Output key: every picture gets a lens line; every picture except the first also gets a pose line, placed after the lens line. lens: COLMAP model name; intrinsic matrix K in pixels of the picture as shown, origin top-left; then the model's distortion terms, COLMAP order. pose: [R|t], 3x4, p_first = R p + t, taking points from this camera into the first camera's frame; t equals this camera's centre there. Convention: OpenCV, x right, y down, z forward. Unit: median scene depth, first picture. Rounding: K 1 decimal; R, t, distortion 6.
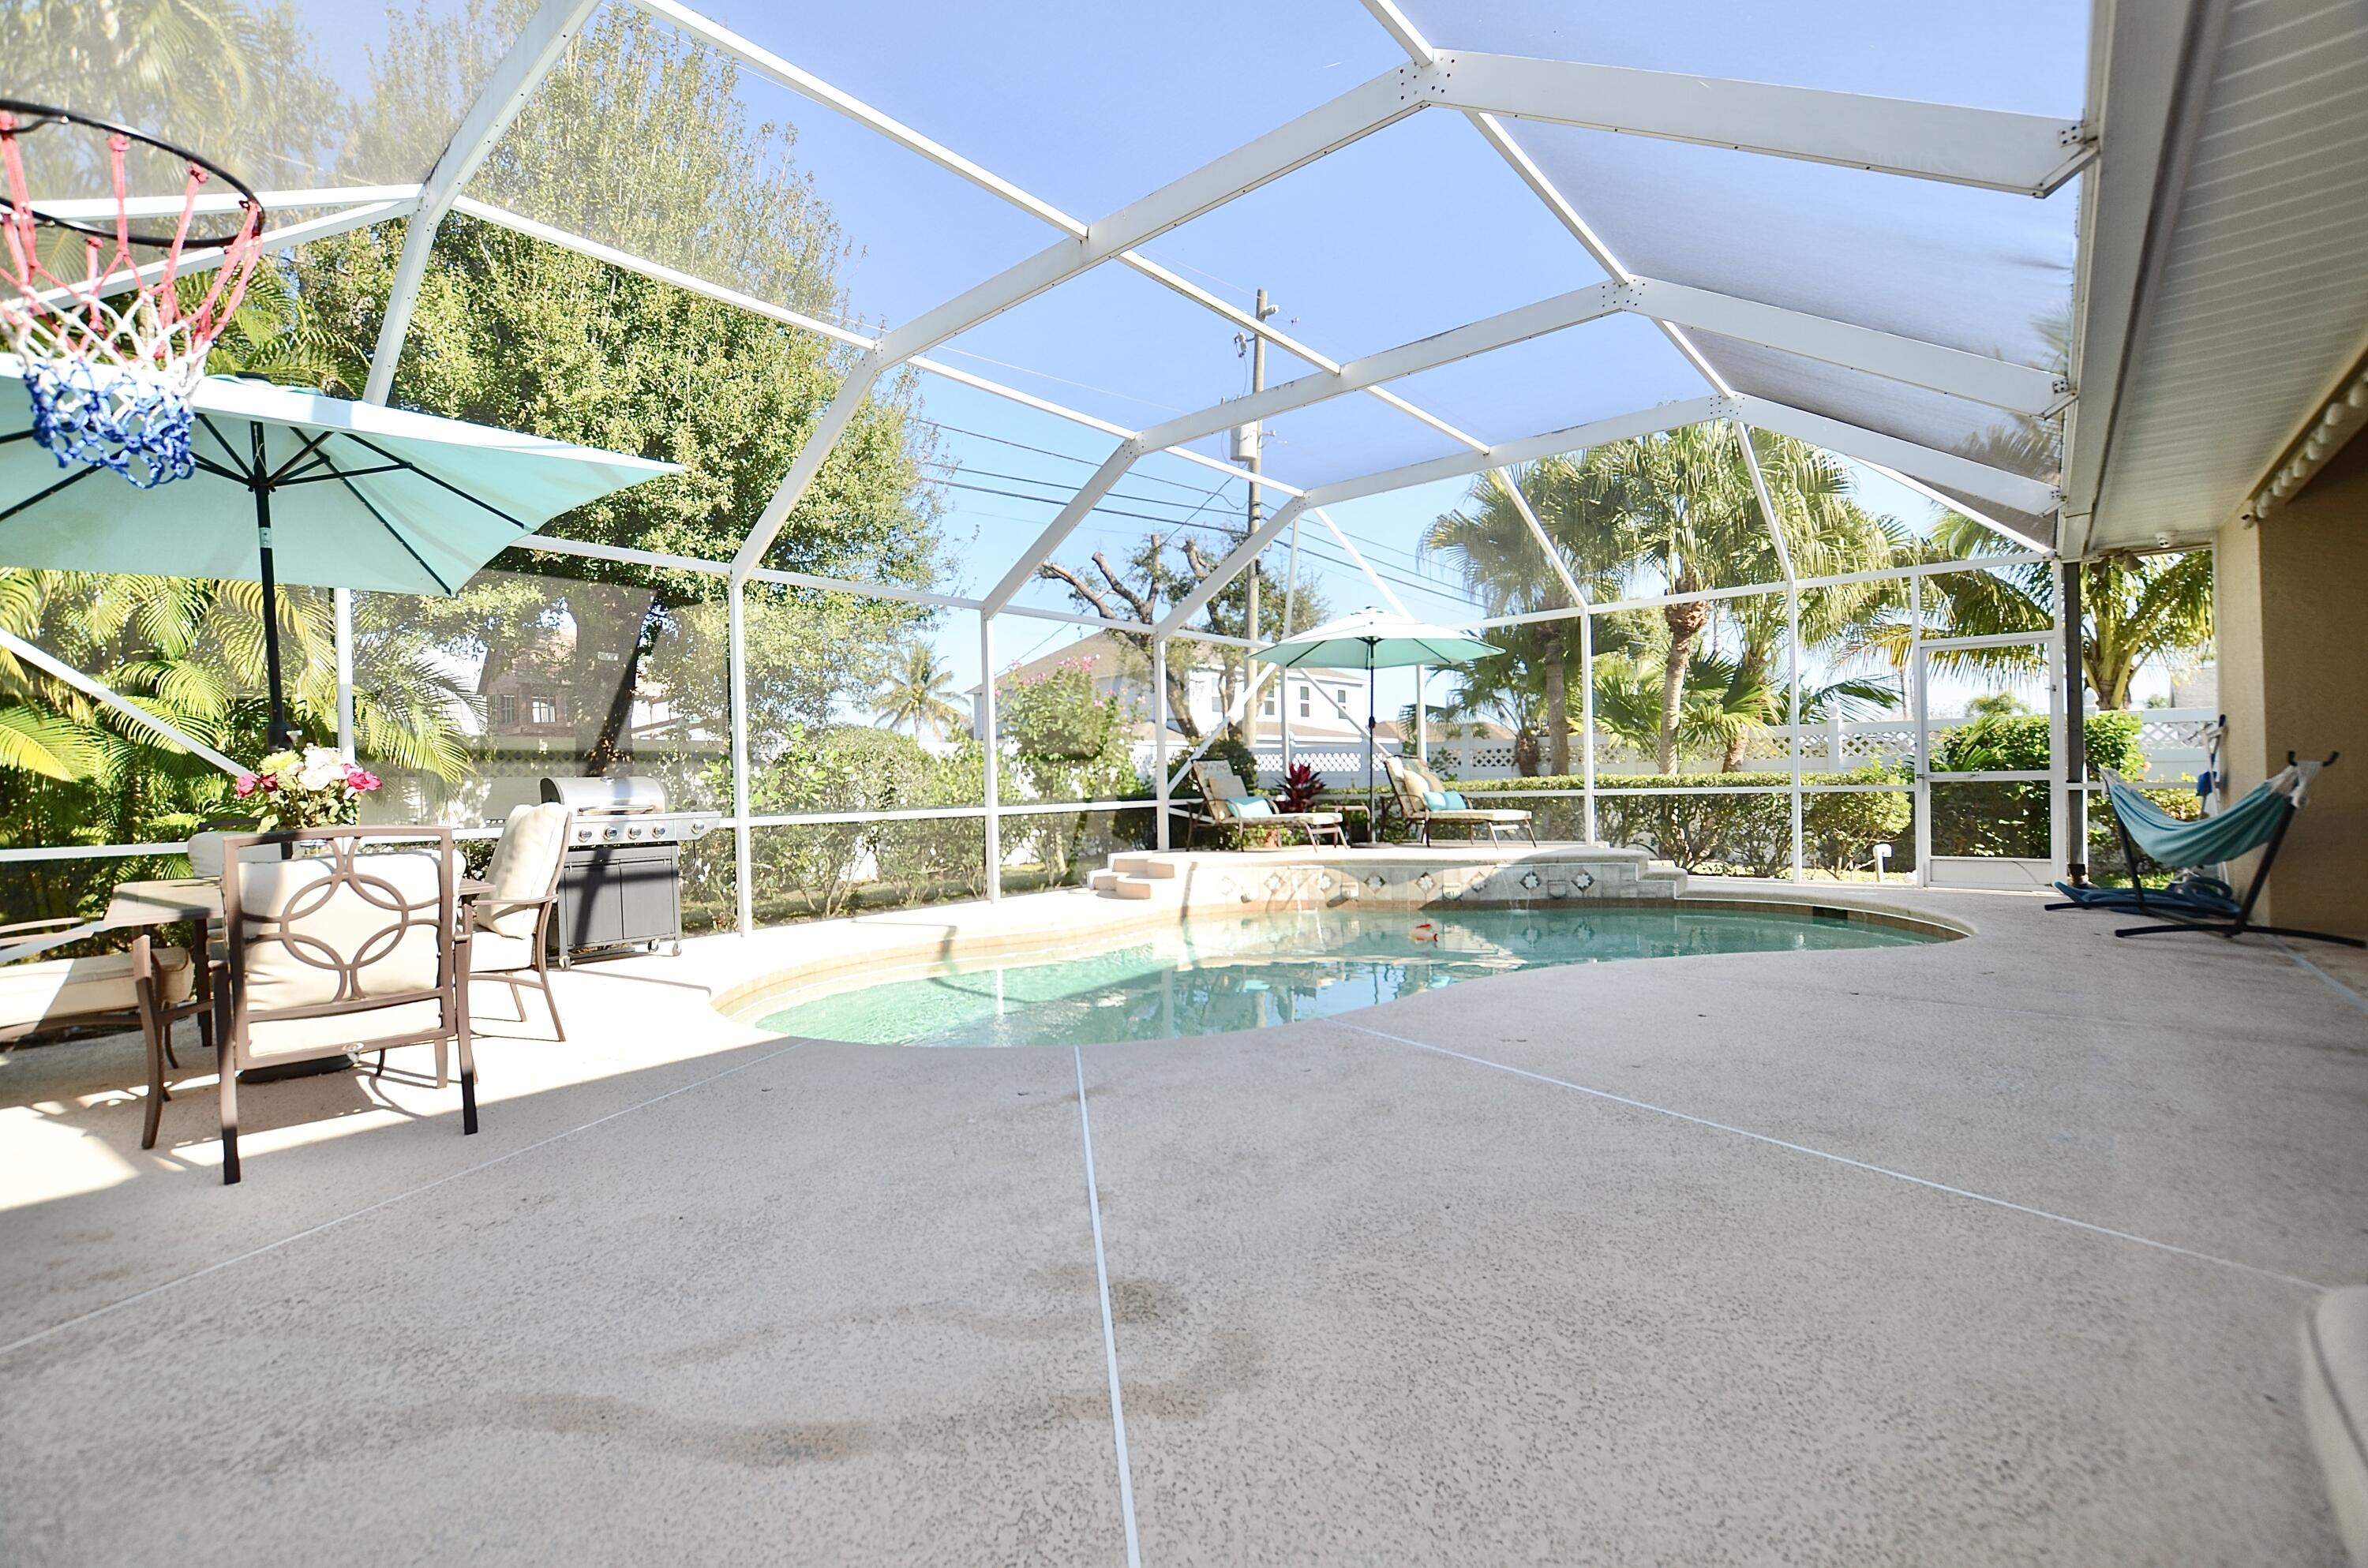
lens RADIAL K [[1039.1, 0, 1180.8], [0, 1039.1, 795.6], [0, 0, 1]] dist [-0.034590, 0.005130]
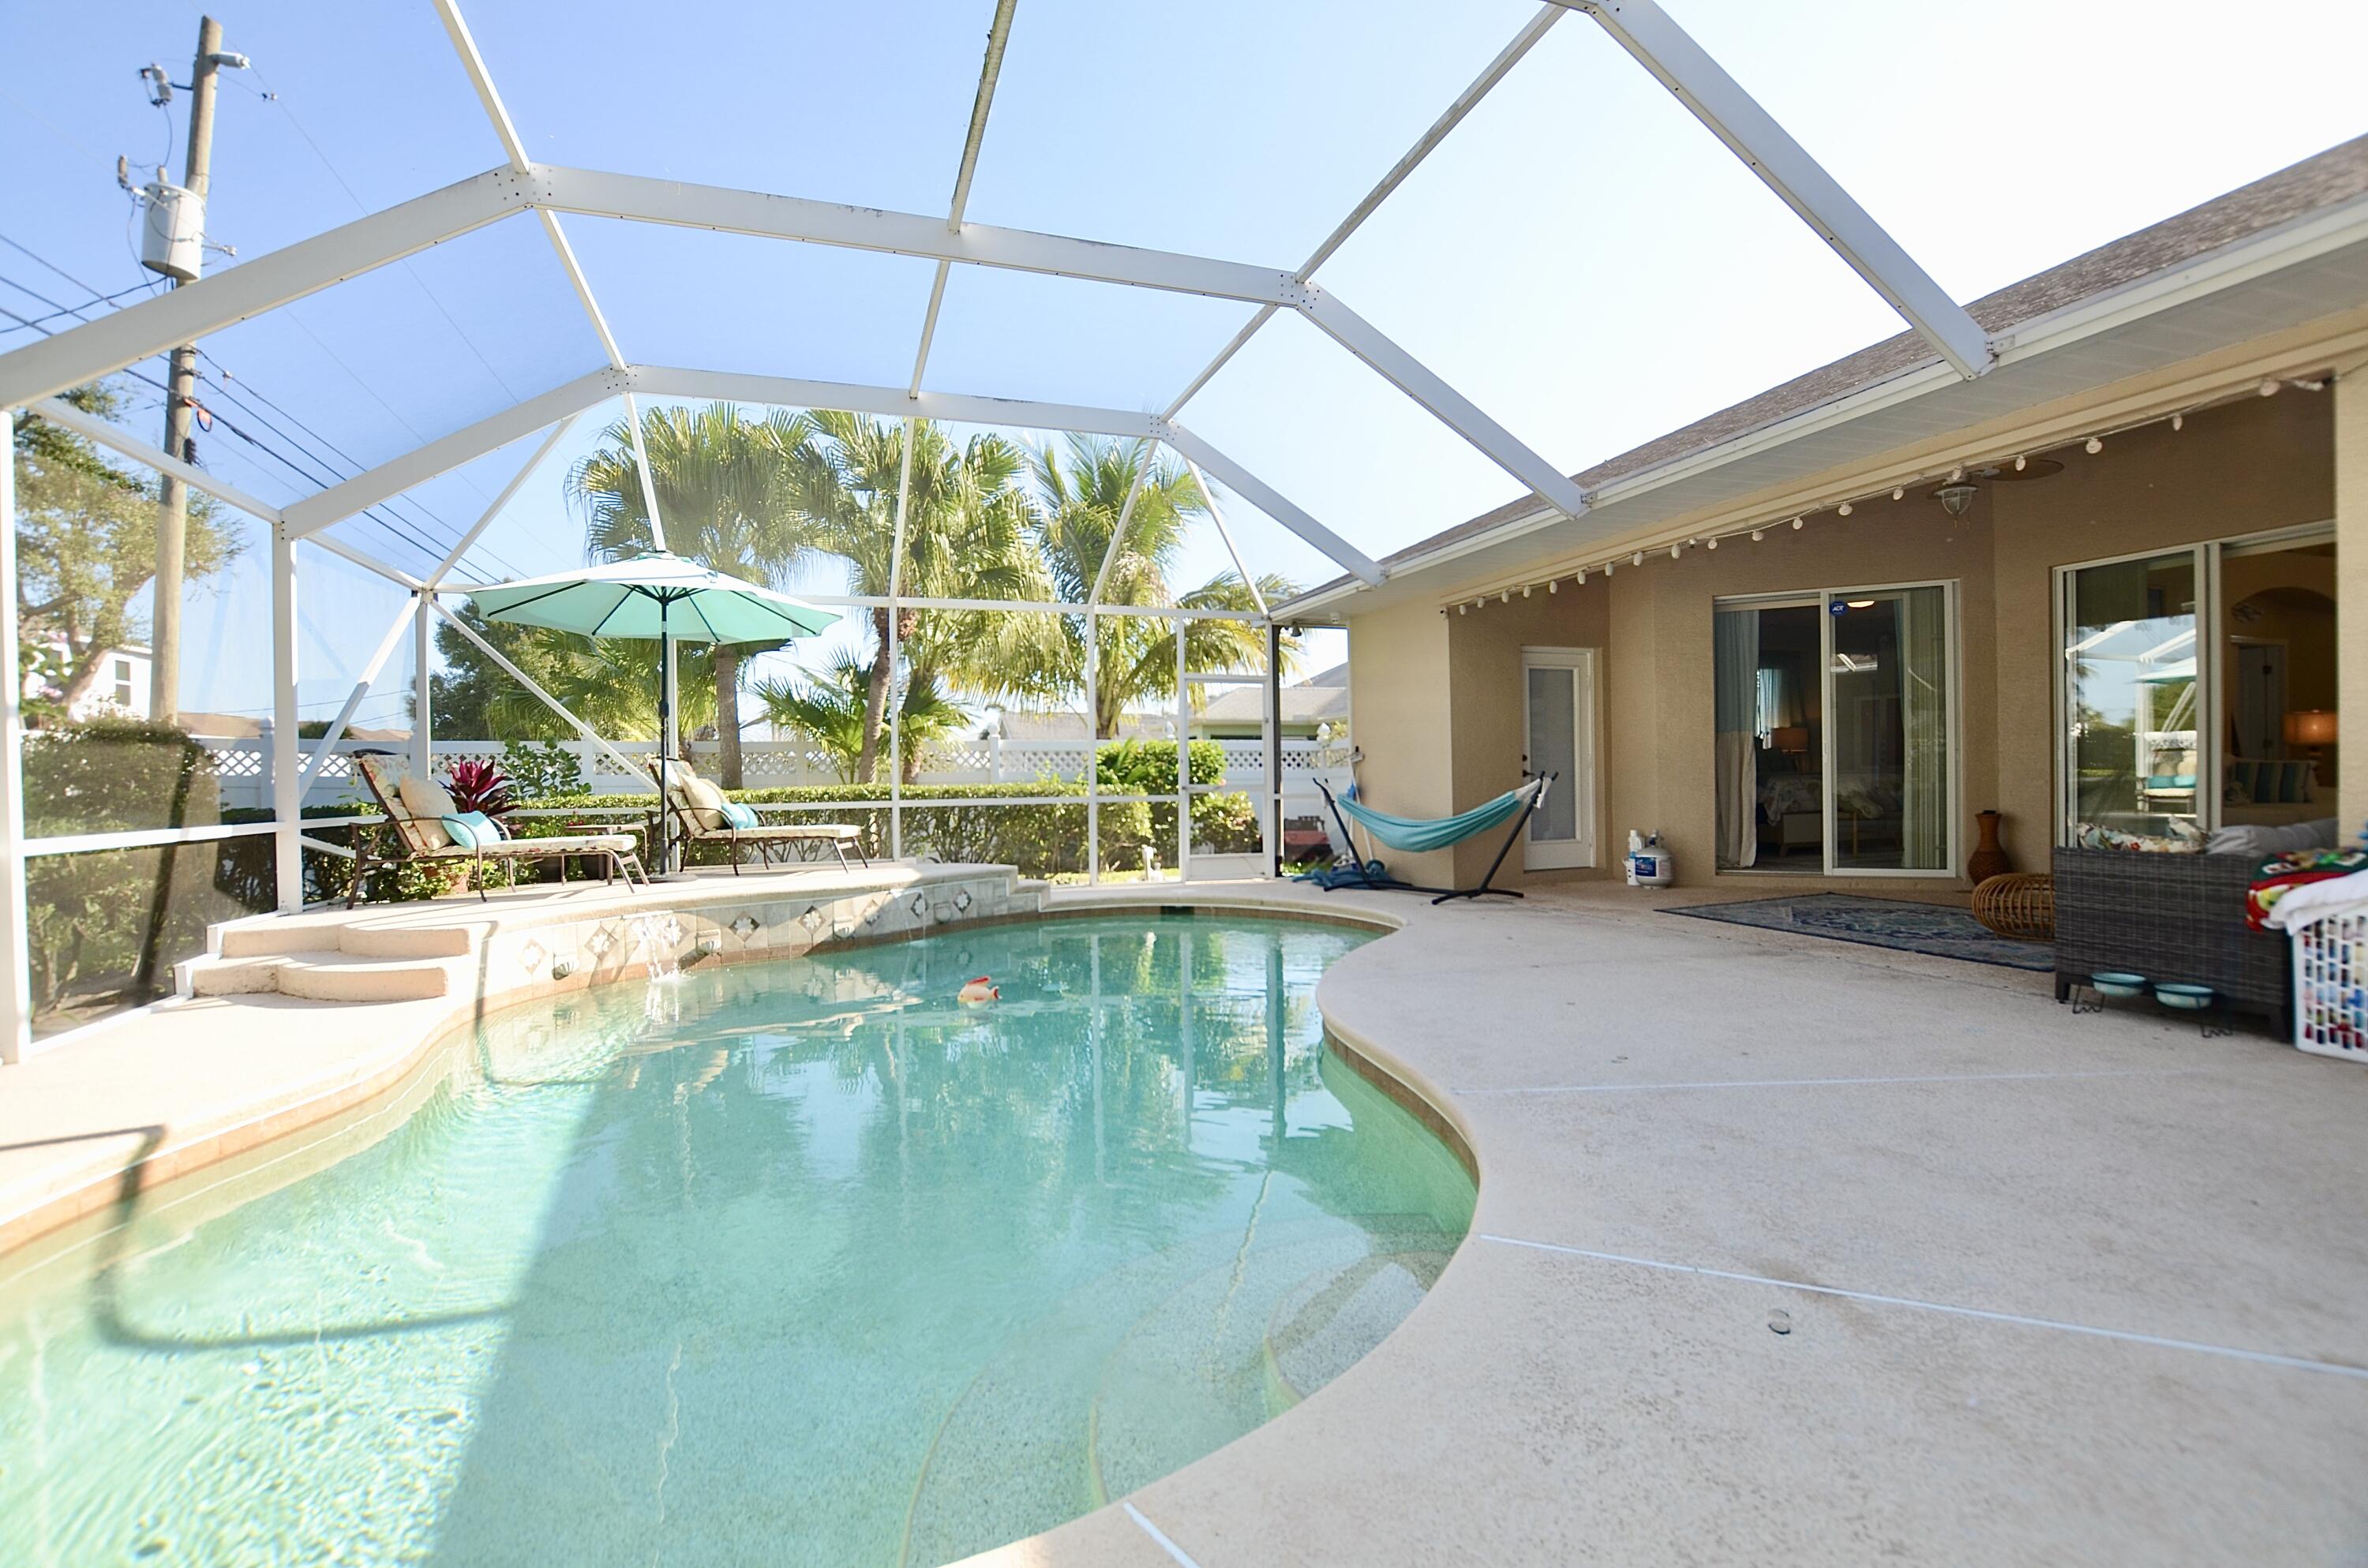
lens RADIAL K [[1039.1, 0, 1180.8], [0, 1039.1, 795.6], [0, 0, 1]] dist [-0.034590, 0.005130]
pose [[0.511412, 0.003878, 0.859327, -0.289533], [0.009792, 0.999899, -0.010340, 0.001584], [-0.859280, 0.013703, 0.511322, 0.365124]]
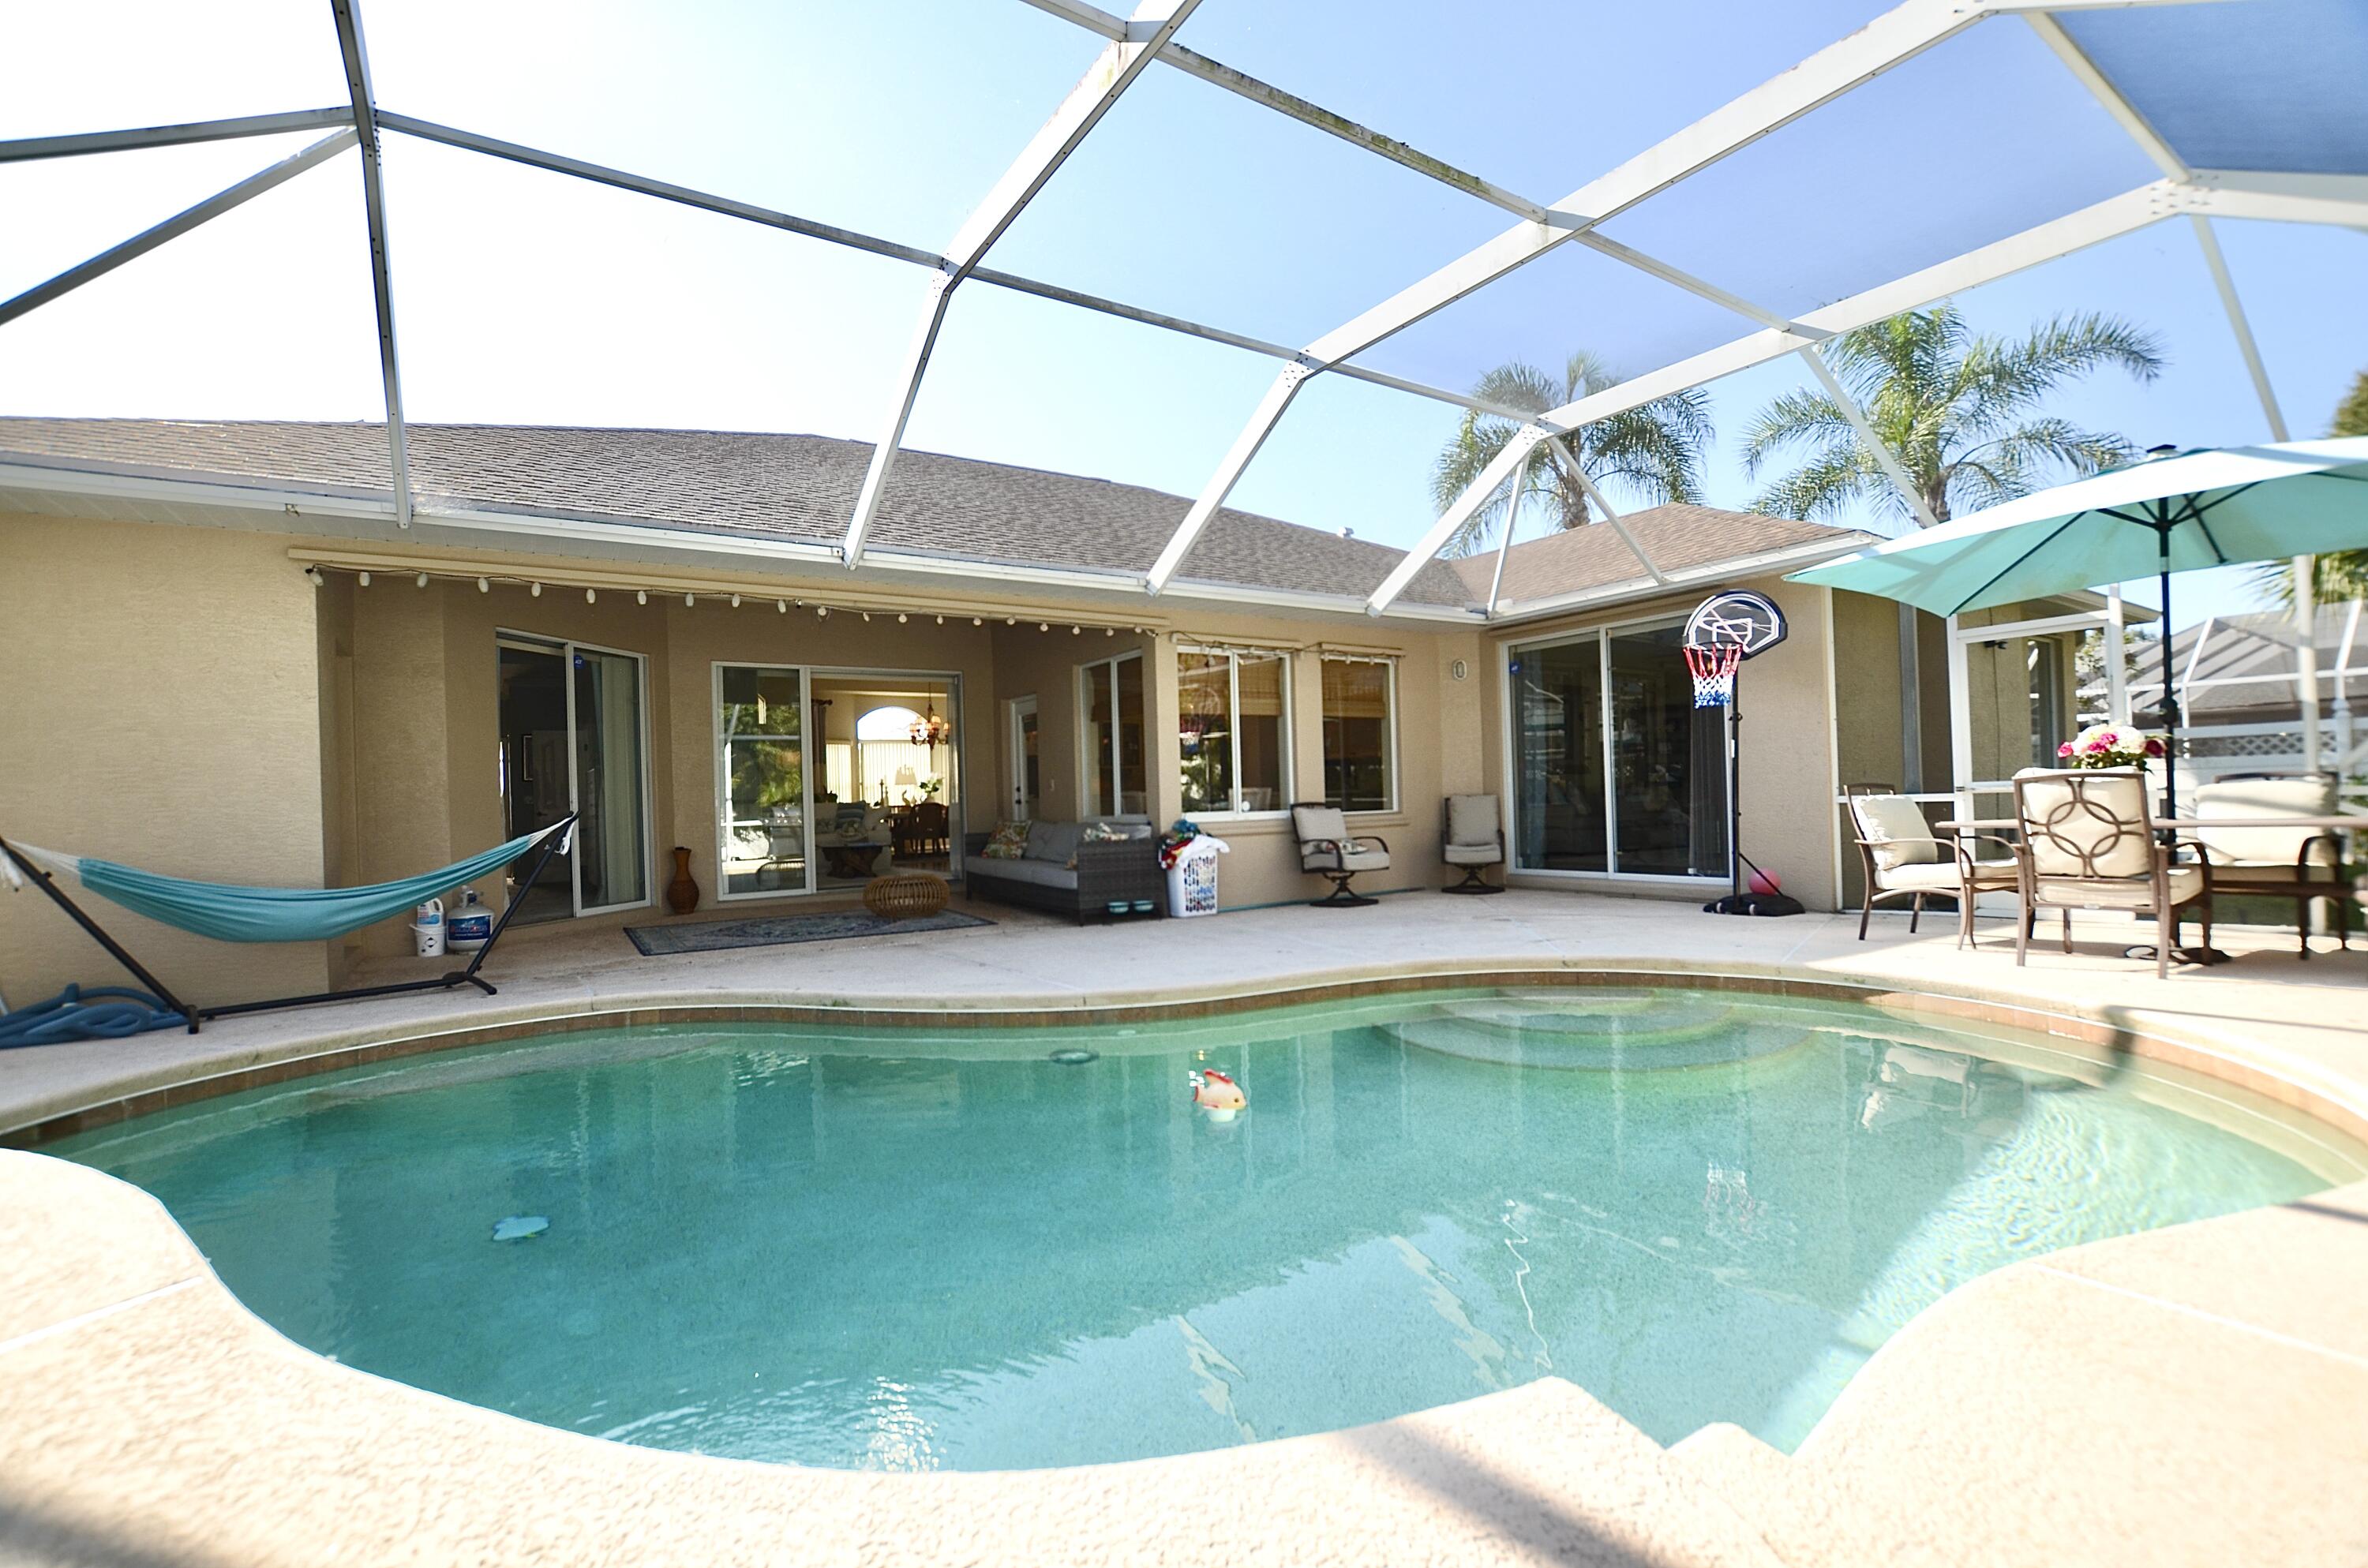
lens RADIAL K [[1042.8, 0, 1181.9], [0, 1042.8, 794.5], [0, 0, 1]] dist [-0.029367, 0.000648]
pose [[-0.957437, 0.058072, 0.282740, -0.002062], [0.058754, 0.998254, -0.006075, -0.005983], [-0.282599, 0.010796, -0.959177, 1.124468]]
